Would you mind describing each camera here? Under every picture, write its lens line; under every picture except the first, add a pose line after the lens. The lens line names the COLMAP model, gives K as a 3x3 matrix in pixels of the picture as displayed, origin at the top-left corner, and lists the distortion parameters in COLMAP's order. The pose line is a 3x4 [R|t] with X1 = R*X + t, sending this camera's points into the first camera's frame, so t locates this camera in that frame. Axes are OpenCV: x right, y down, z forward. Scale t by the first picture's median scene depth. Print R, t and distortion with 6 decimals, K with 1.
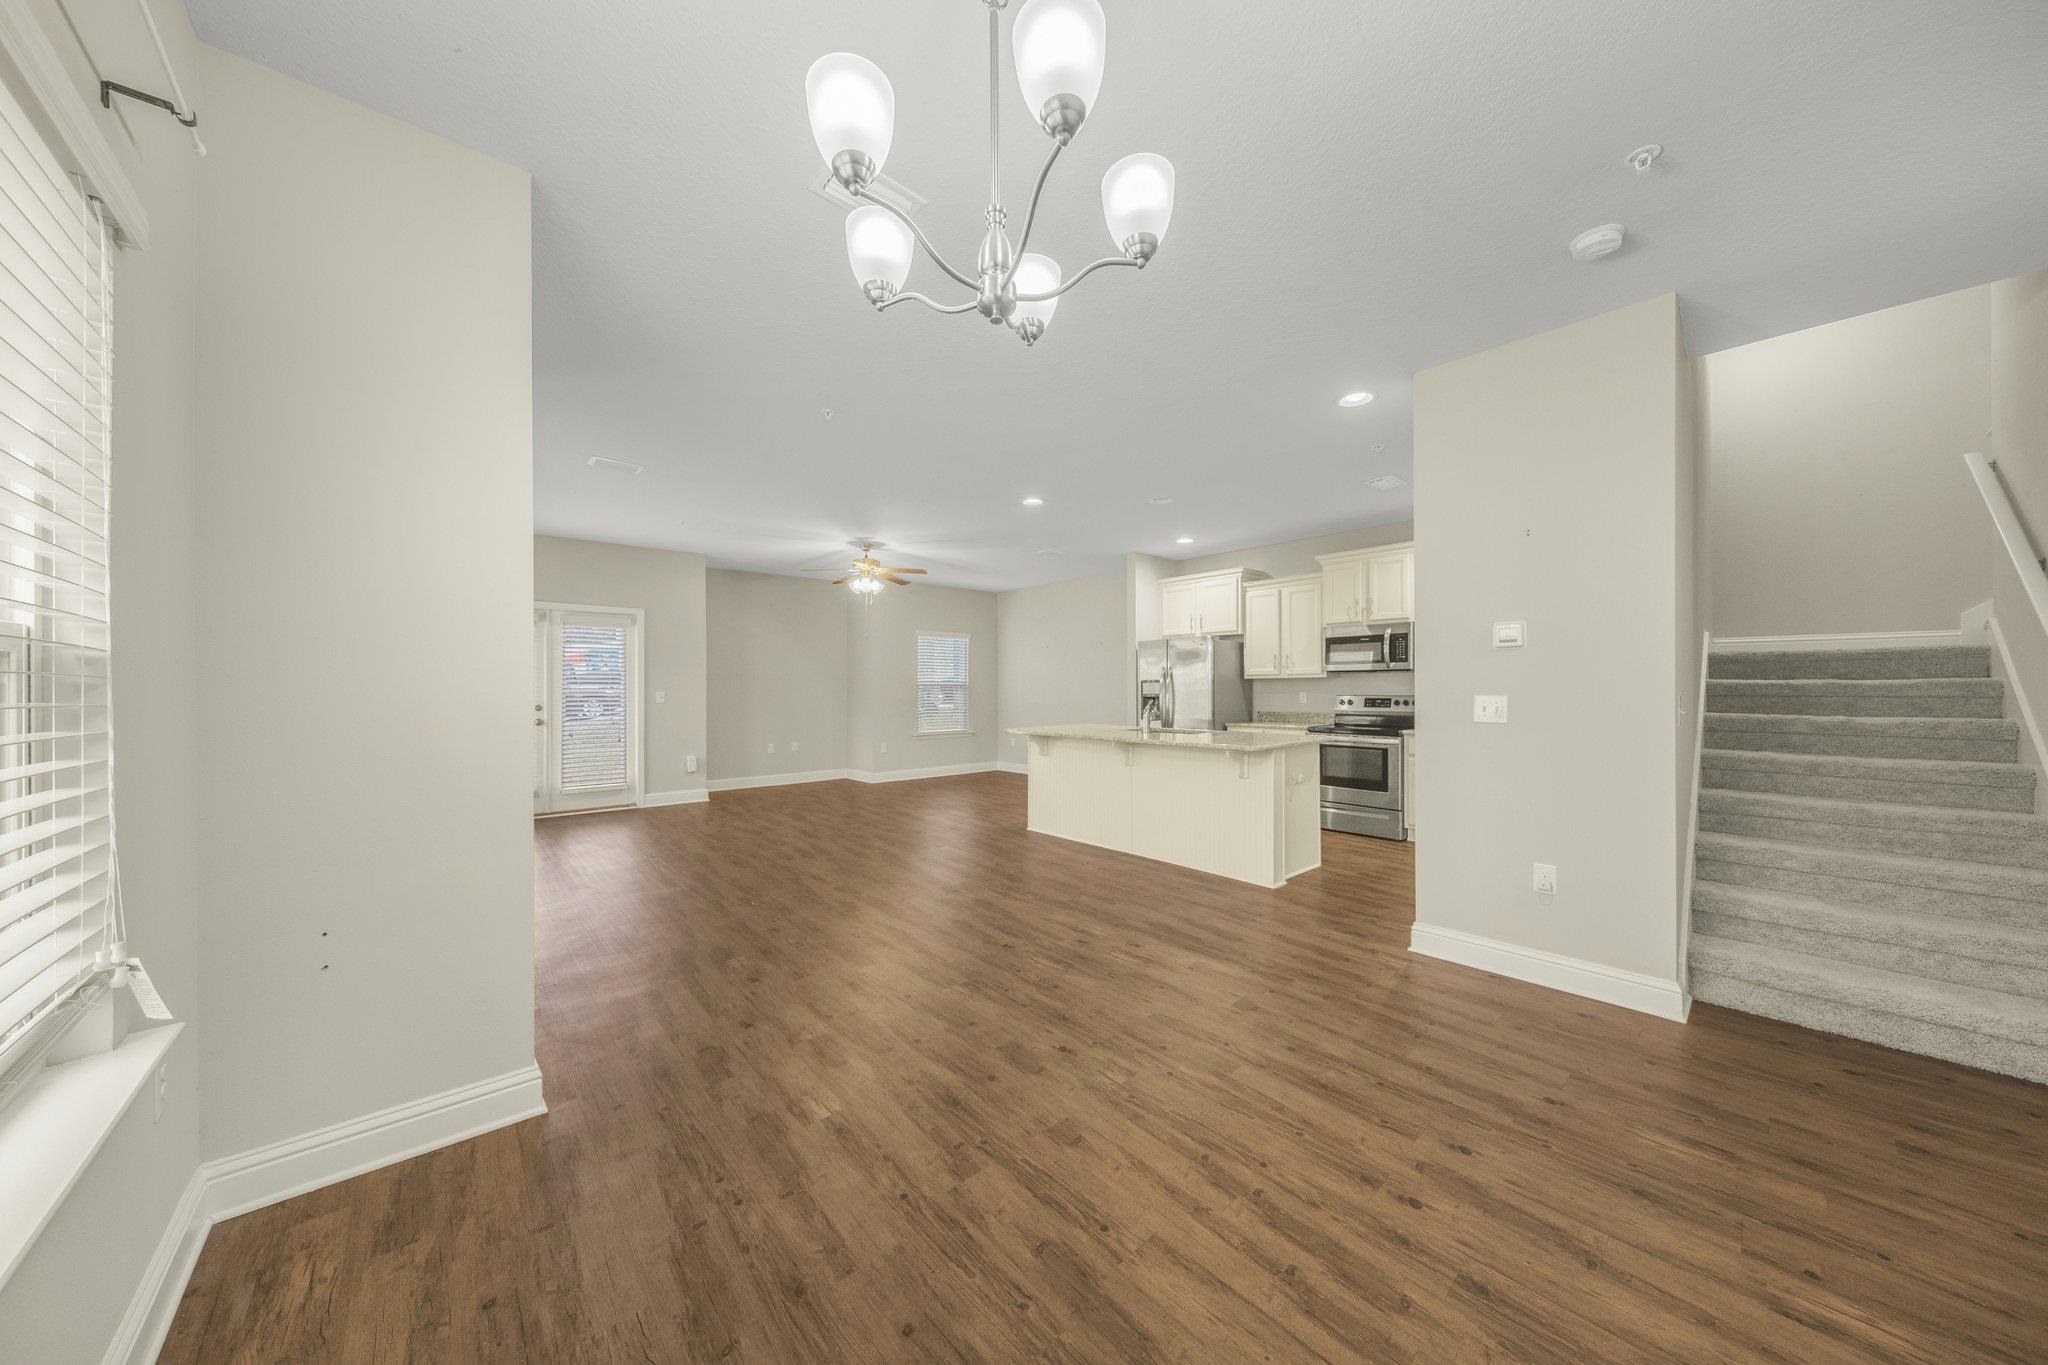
lens RADIAL K [[653.0, 0, 1036.7], [0, 653.0, 686.8], [0, 0, 1]] dist [0.004935, -0.002112]
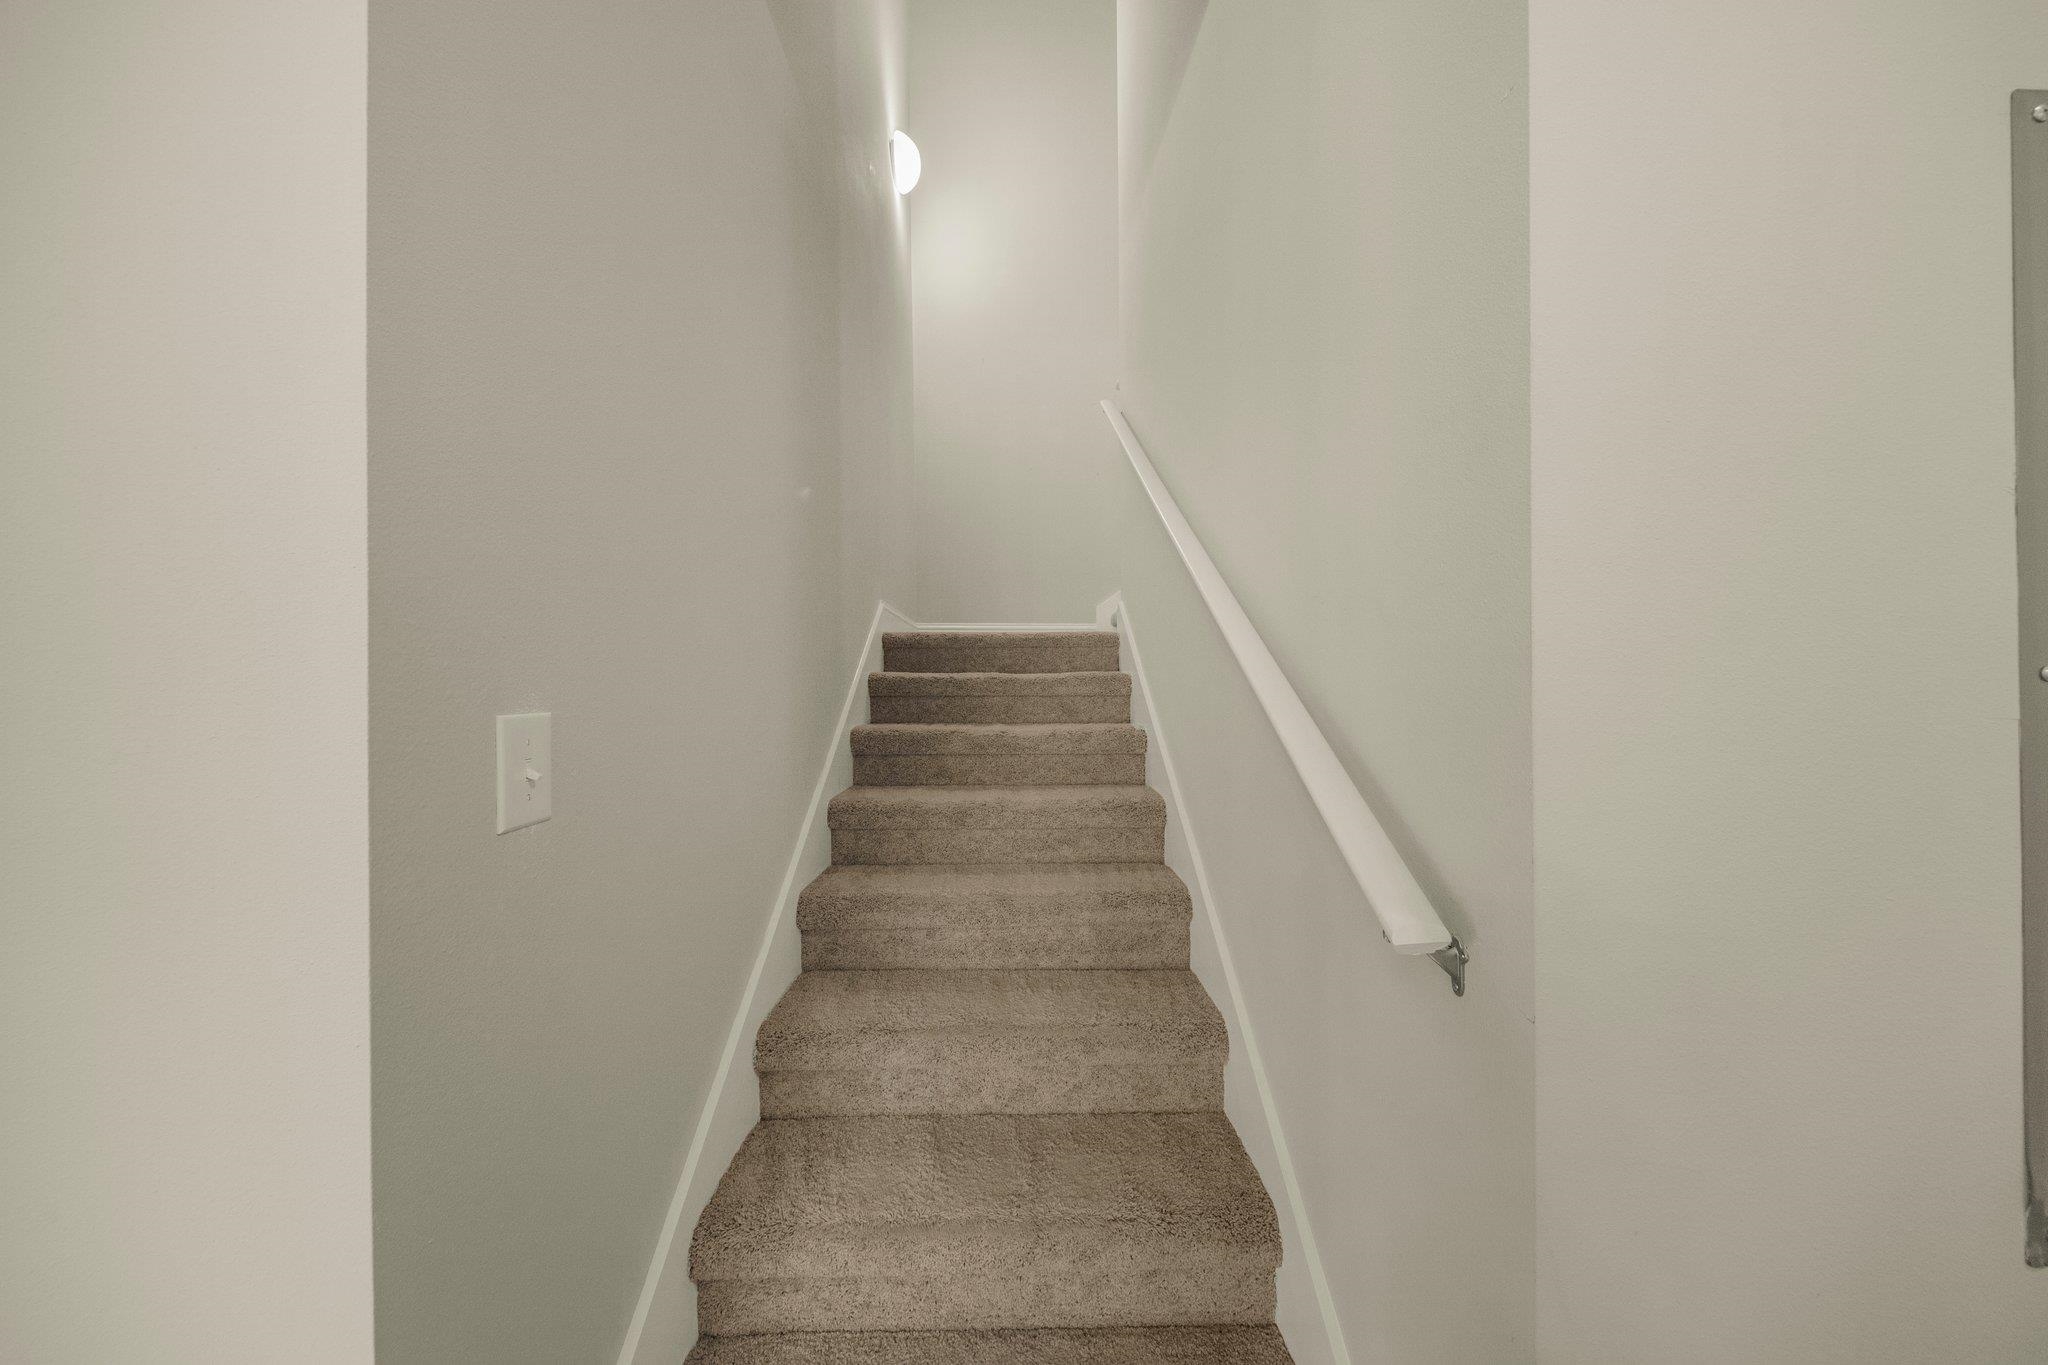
lens RADIAL K [[653.0, 0, 1023.2], [0, 653.0, 684.7], [0, 0, 1]] dist [0.004935, -0.002112]
pose [[0.656052, -0.001720, 0.754714, 0.736192], [0.002881, 0.999996, -0.000225, 0.002590], [-0.754710, 0.002323, 0.656054, 0.536449]]
